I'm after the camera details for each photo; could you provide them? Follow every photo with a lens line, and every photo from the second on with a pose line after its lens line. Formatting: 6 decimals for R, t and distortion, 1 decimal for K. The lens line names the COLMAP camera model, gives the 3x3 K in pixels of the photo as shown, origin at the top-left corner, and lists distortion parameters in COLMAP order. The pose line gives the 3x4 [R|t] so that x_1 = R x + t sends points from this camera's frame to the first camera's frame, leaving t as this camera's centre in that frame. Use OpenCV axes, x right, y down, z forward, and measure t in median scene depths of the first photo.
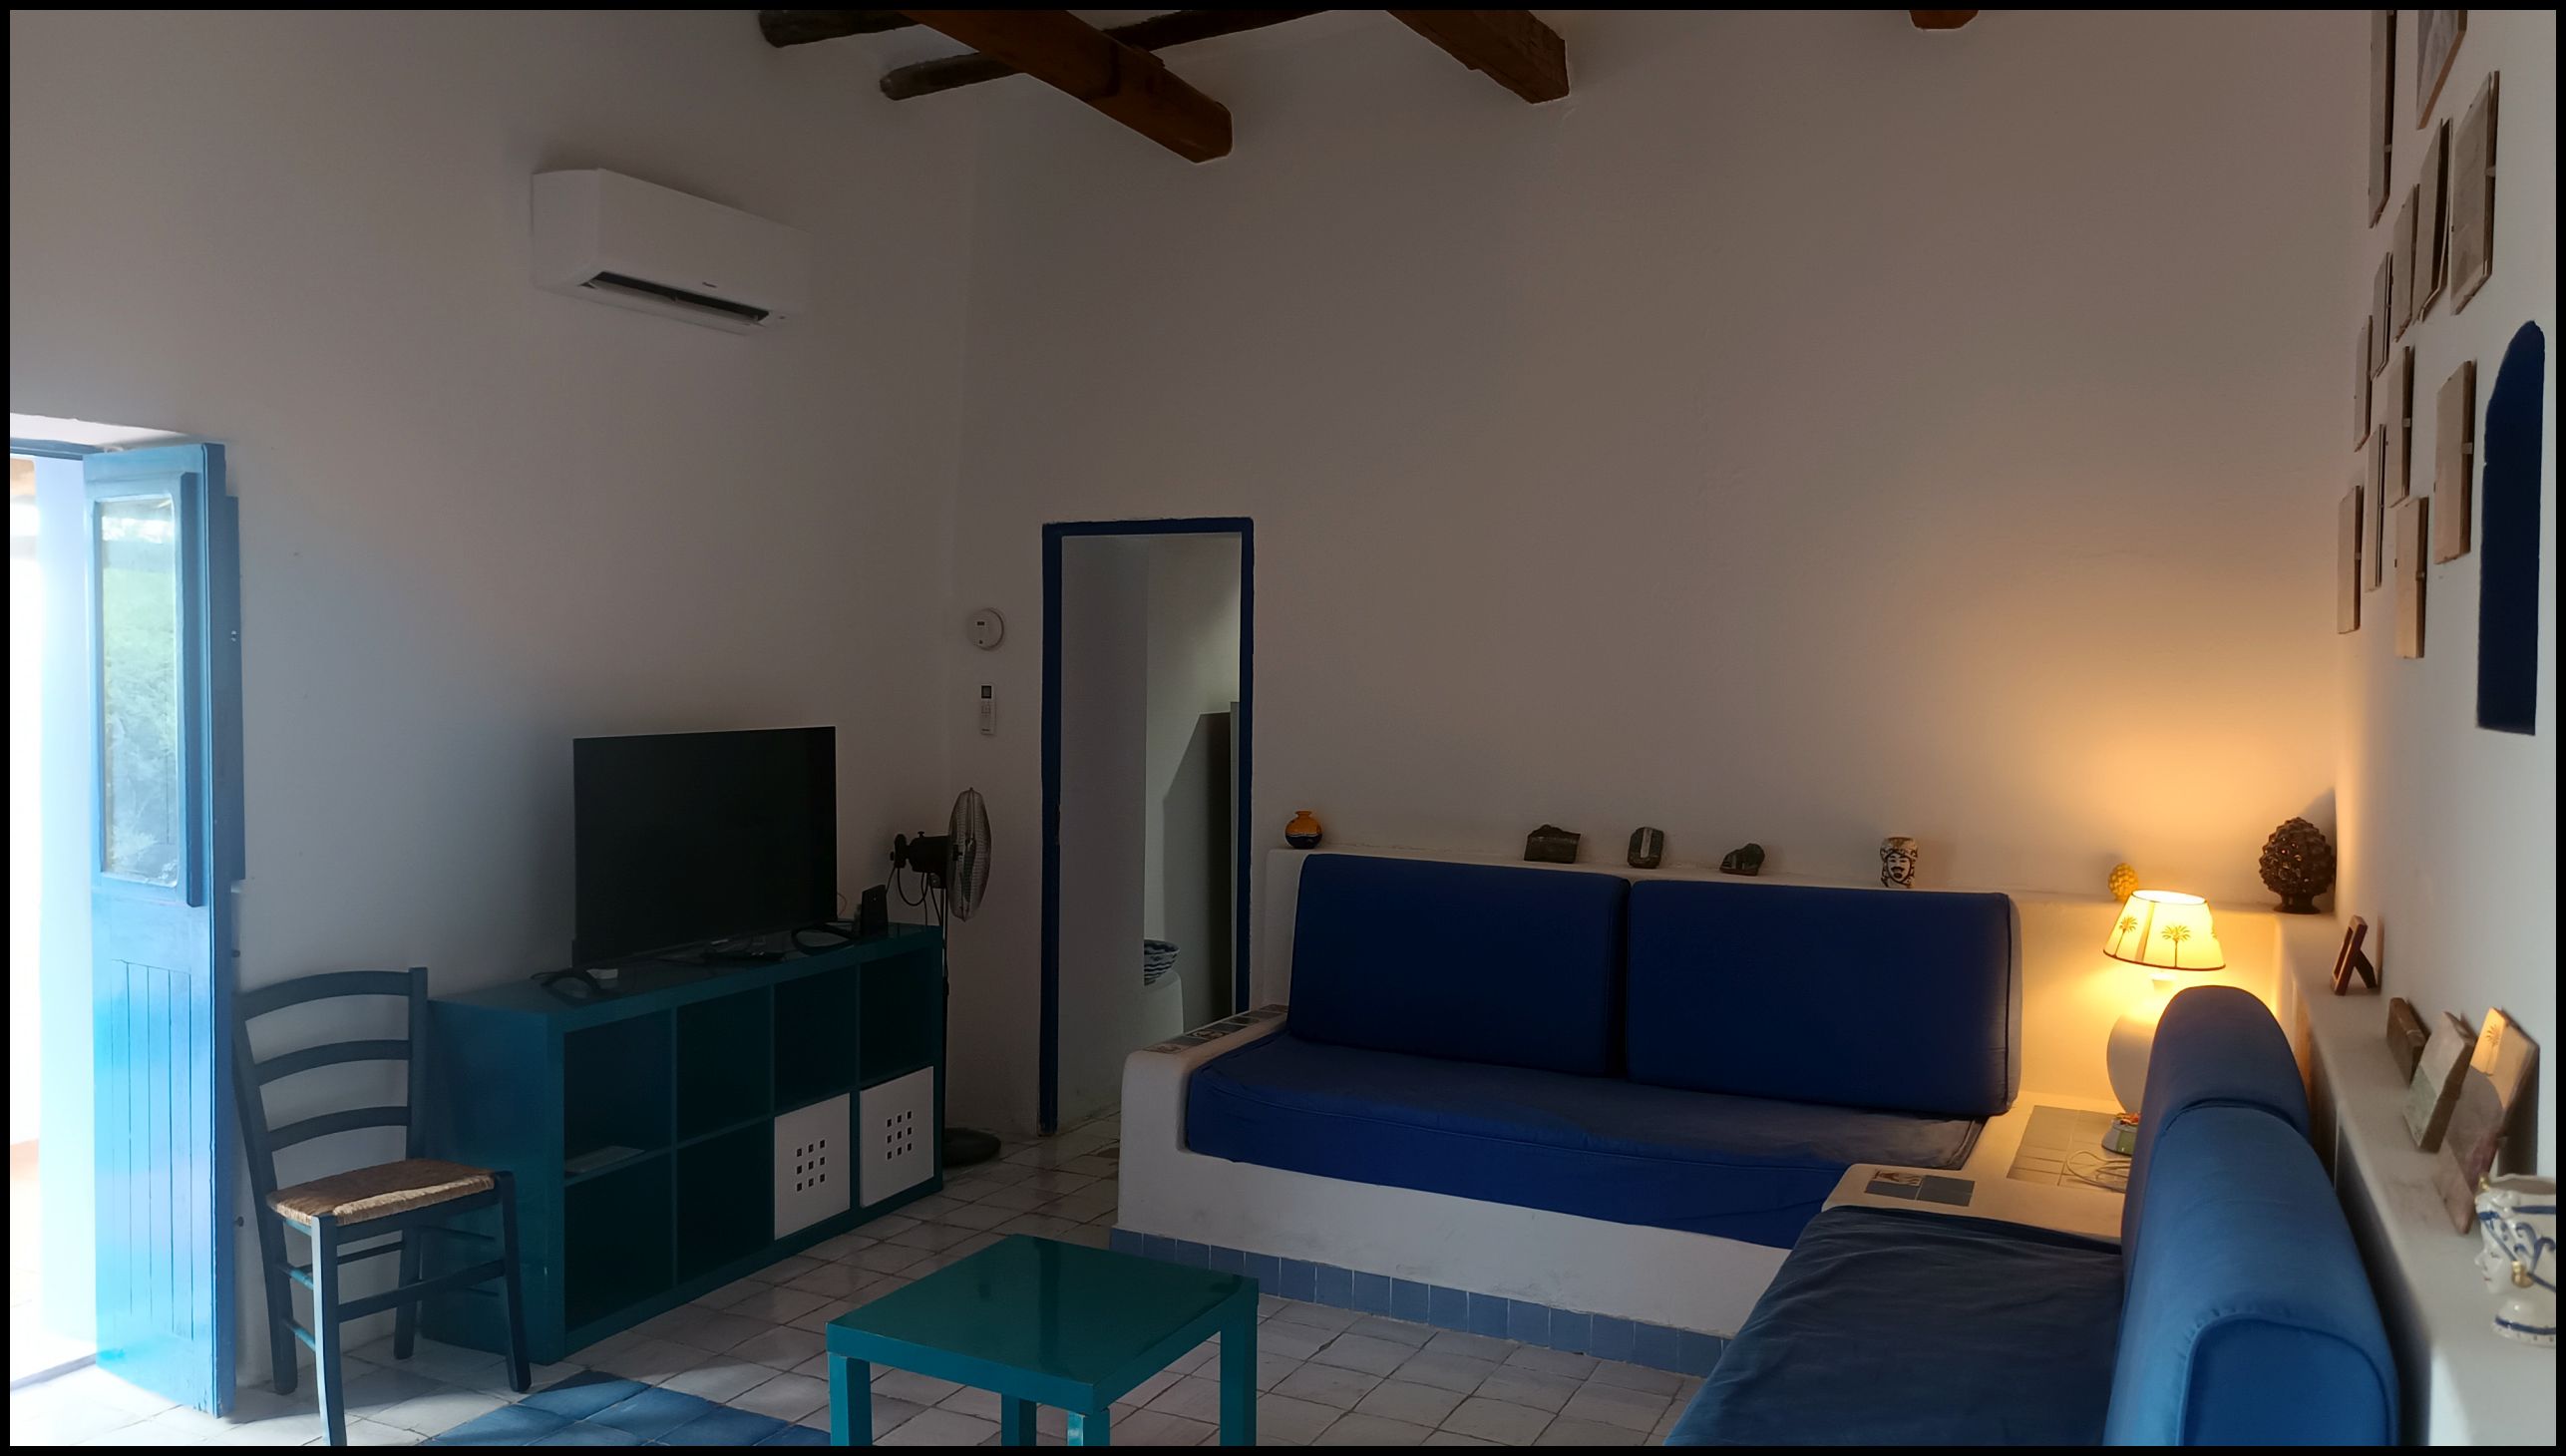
lens RADIAL K [[1779.6, 0, 1273.5], [0, 1779.6, 726.2], [0, 0, 1]] dist [-0.005458, 0.000246]
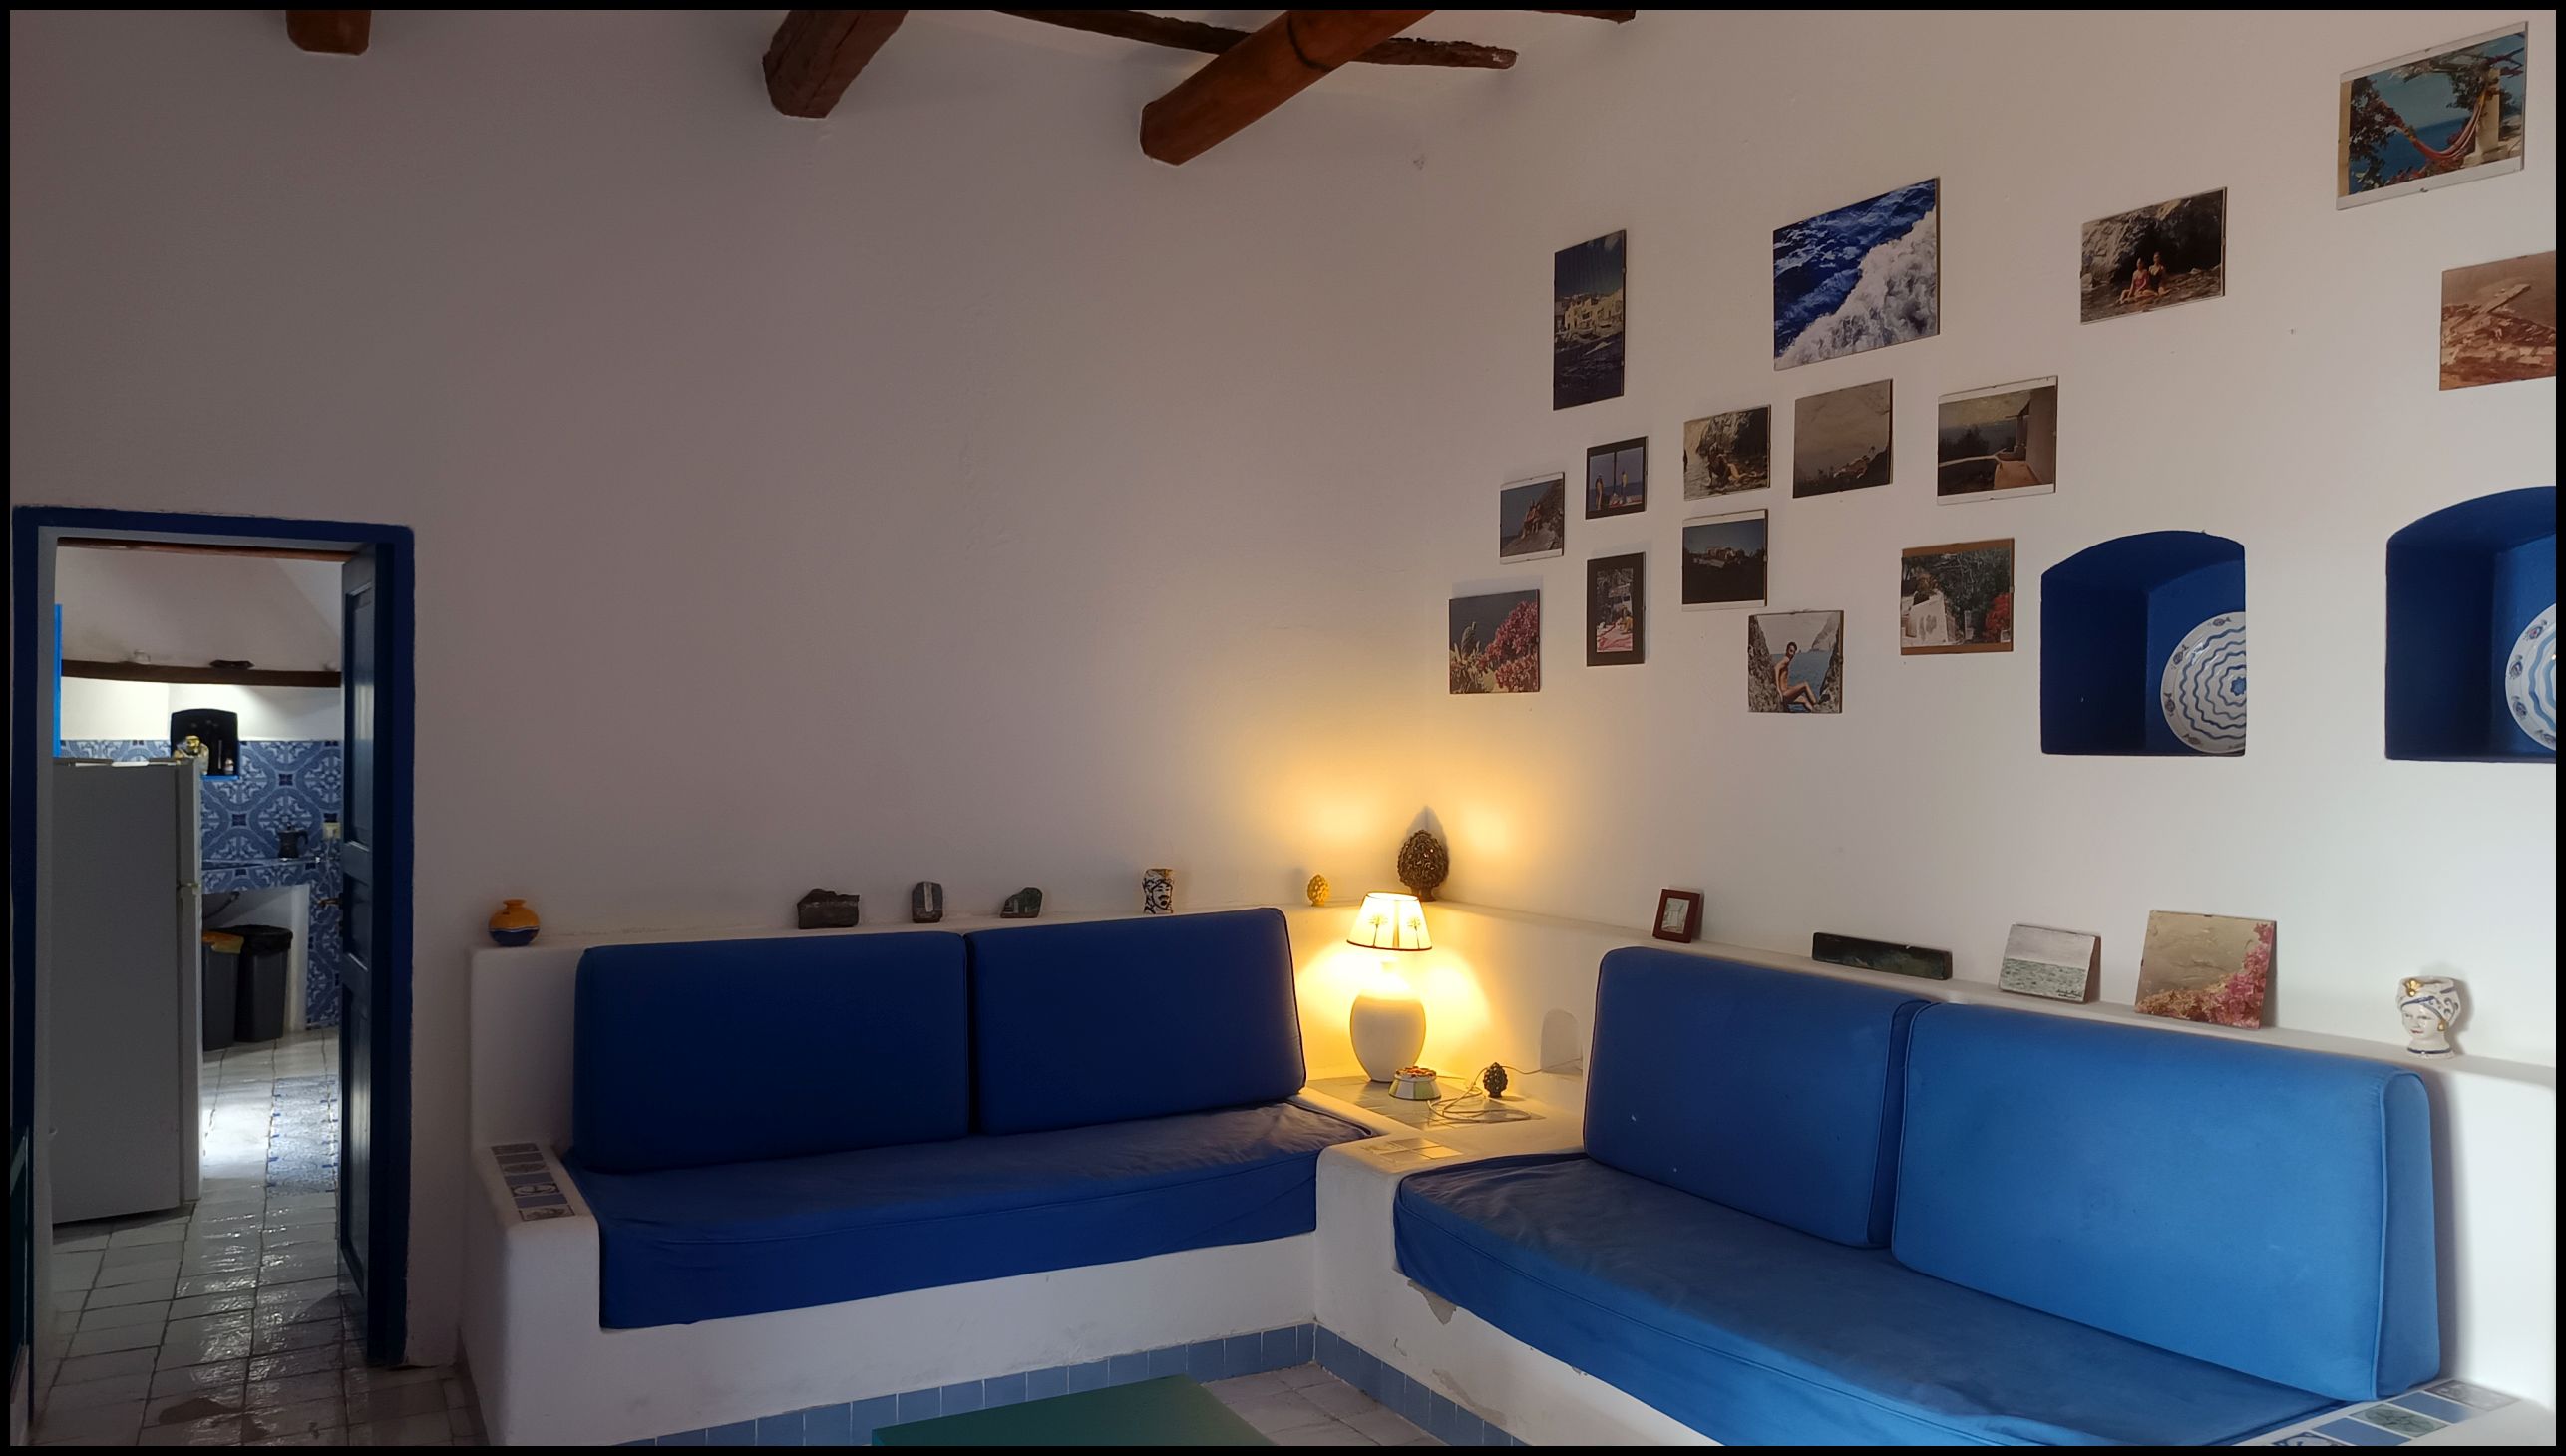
lens RADIAL K [[1779.6, 0, 1273.5], [0, 1779.6, 726.2], [0, 0, 1]] dist [-0.005458, 0.000246]
pose [[0.560646, -0.010405, 0.827990, -0.661973], [0.031533, 0.999464, -0.008792, -0.018938], [-0.827455, 0.031038, 0.560674, 0.378787]]
